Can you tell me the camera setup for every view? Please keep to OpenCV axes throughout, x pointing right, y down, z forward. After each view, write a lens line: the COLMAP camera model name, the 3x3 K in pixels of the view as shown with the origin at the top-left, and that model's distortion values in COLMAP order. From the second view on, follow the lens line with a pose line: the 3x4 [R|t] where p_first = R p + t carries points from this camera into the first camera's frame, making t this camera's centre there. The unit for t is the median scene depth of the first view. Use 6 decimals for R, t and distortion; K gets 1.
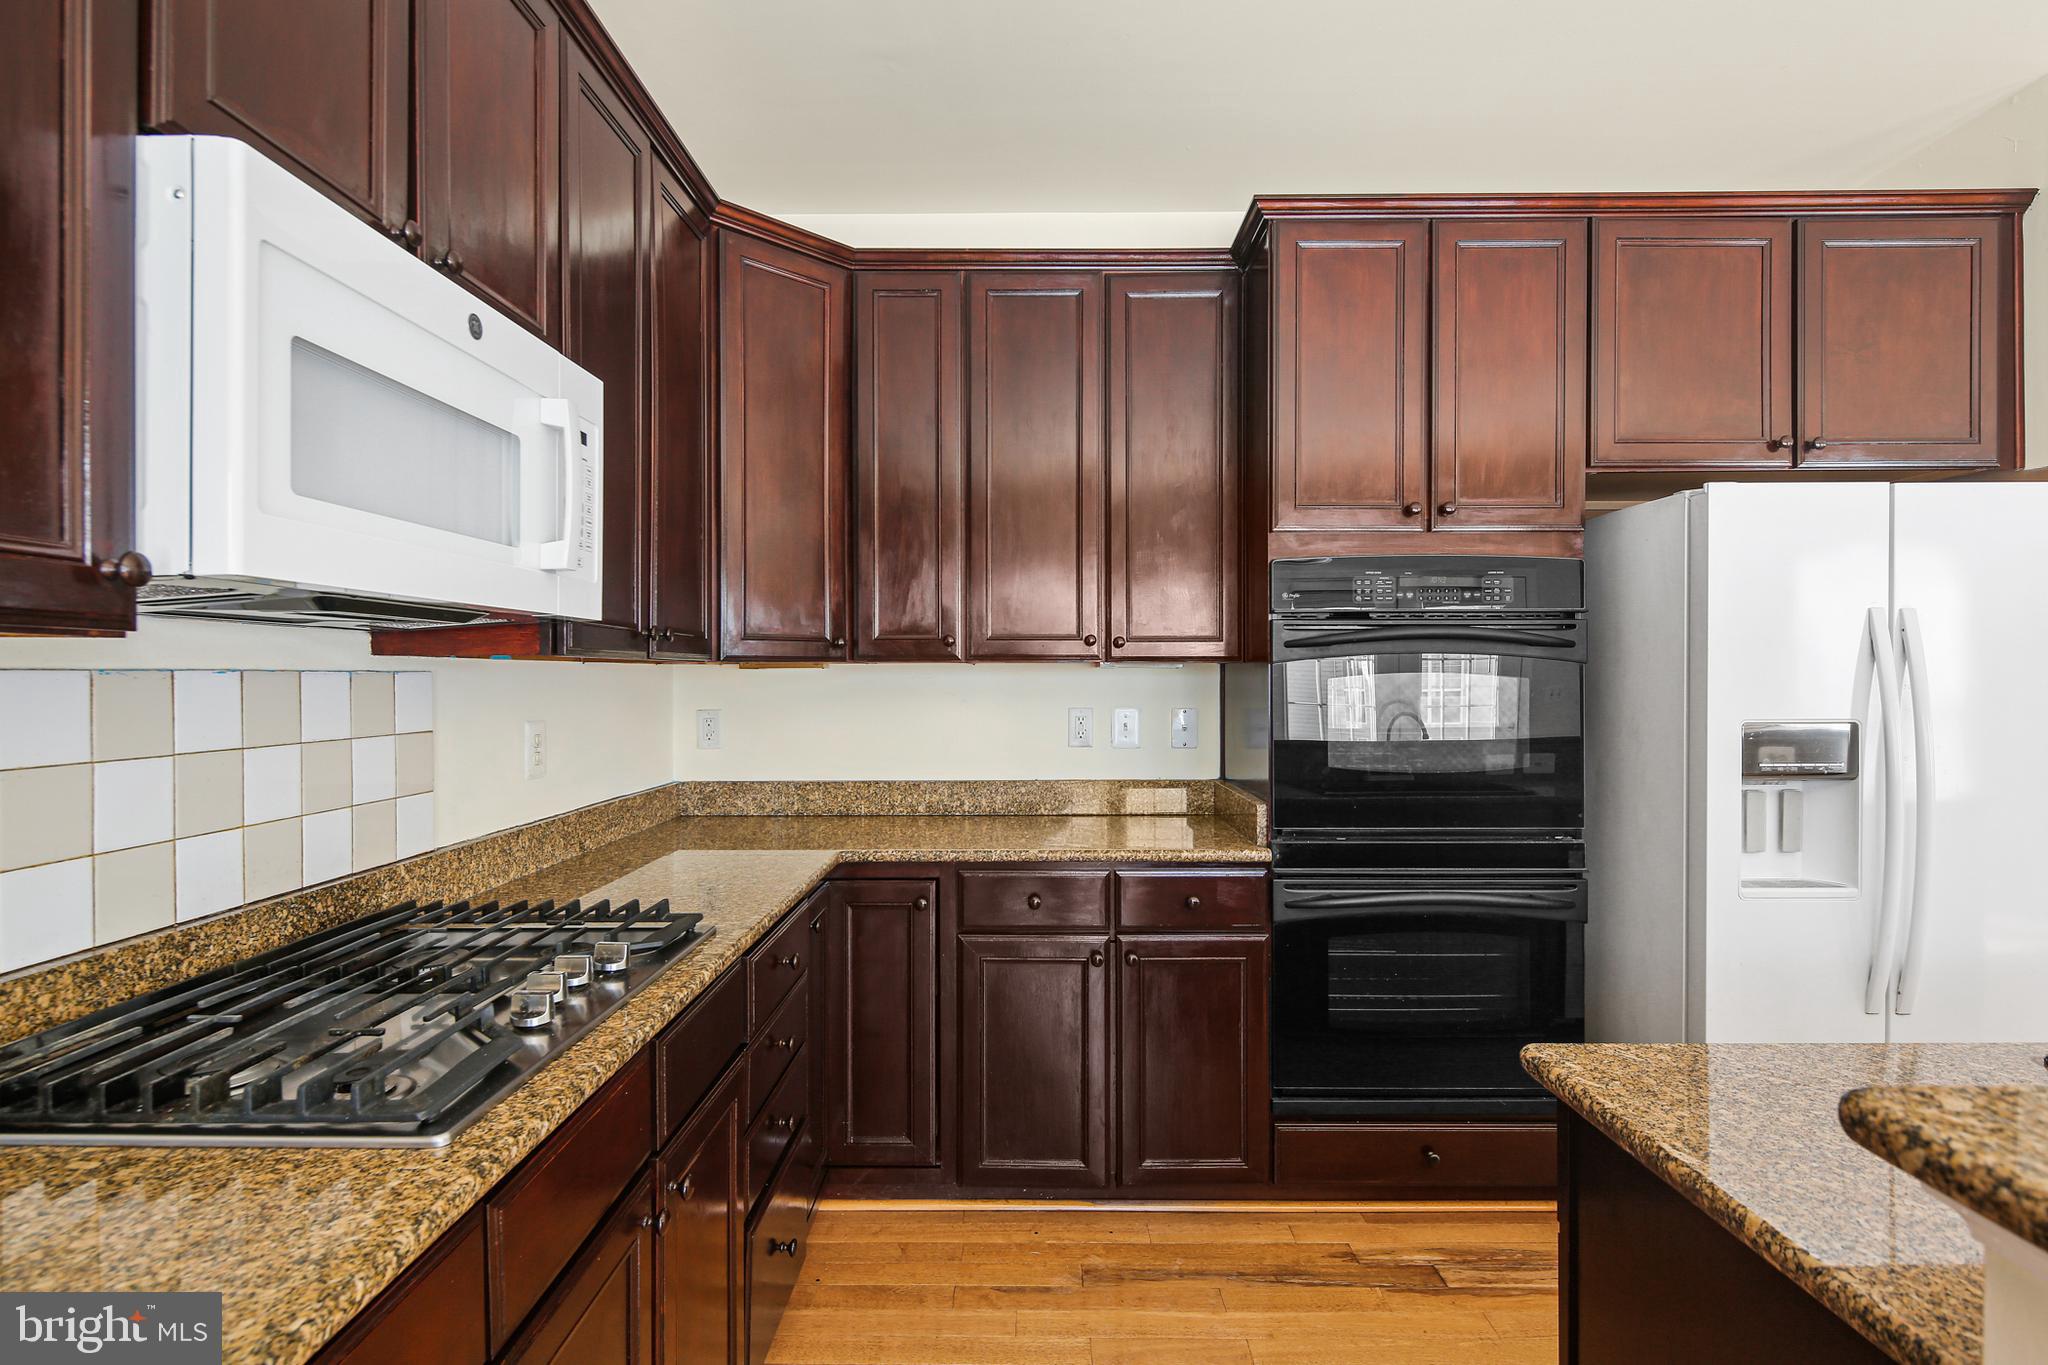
lens RADIAL K [[992.6, 0, 1022.1], [0, 992.6, 683.2], [0, 0, 1]] dist [0.001953, -0.003515]
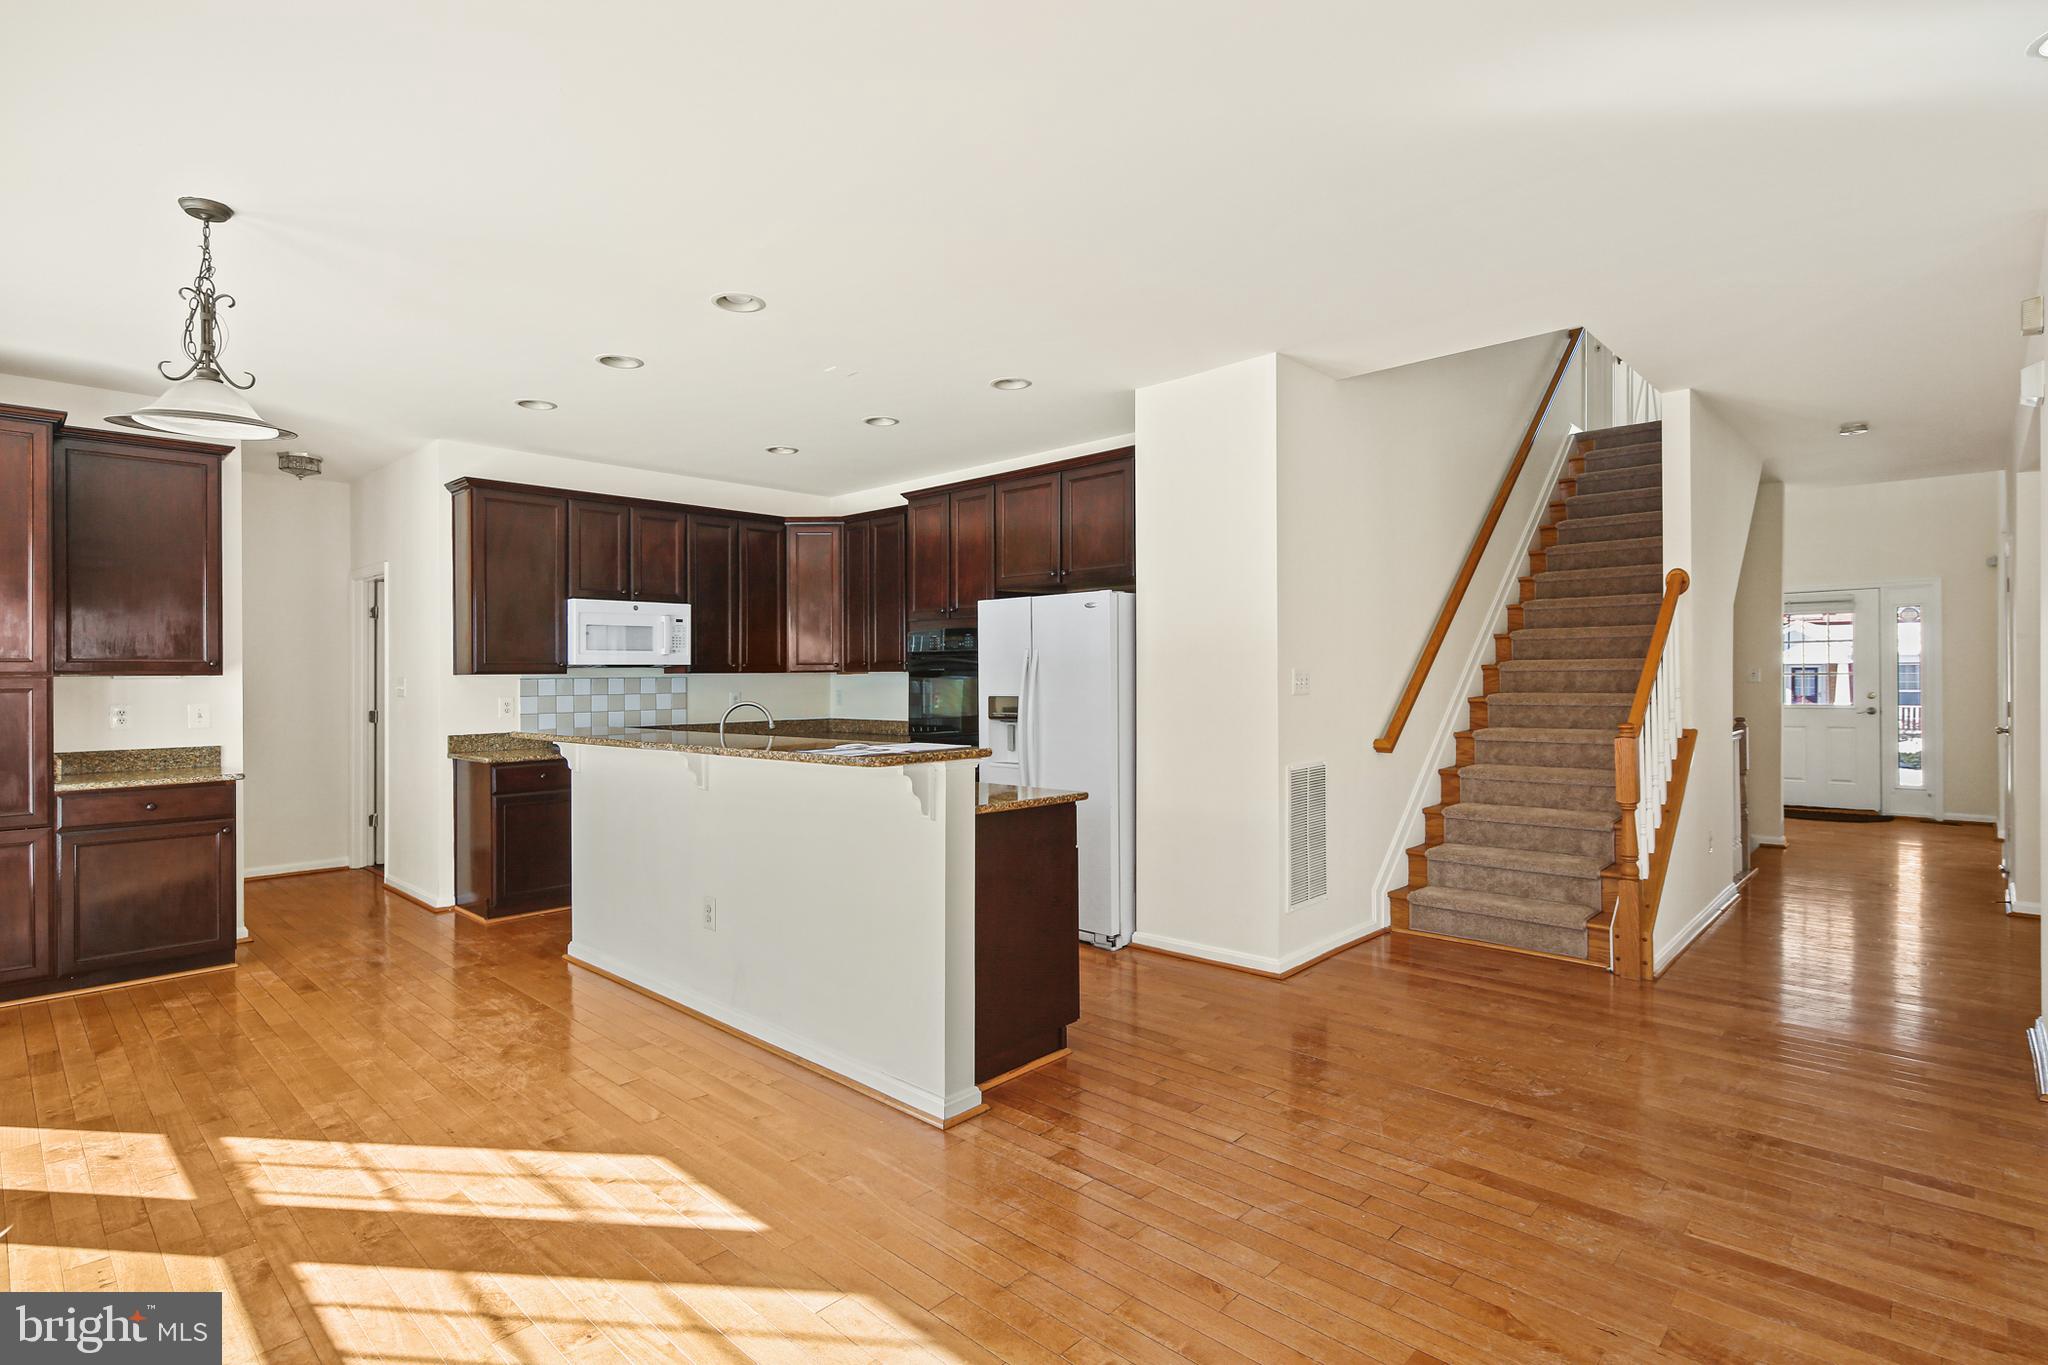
lens RADIAL K [[992.6, 0, 1022.3], [0, 992.6, 672.7], [0, 0, 1]] dist [0.001953, -0.003515]
pose [[0.734599, -0.008727, -0.678445, 3.299067], [0.003891, 0.999955, -0.008650, 0.009342], [0.678490, 0.003715, 0.734600, -1.034028]]
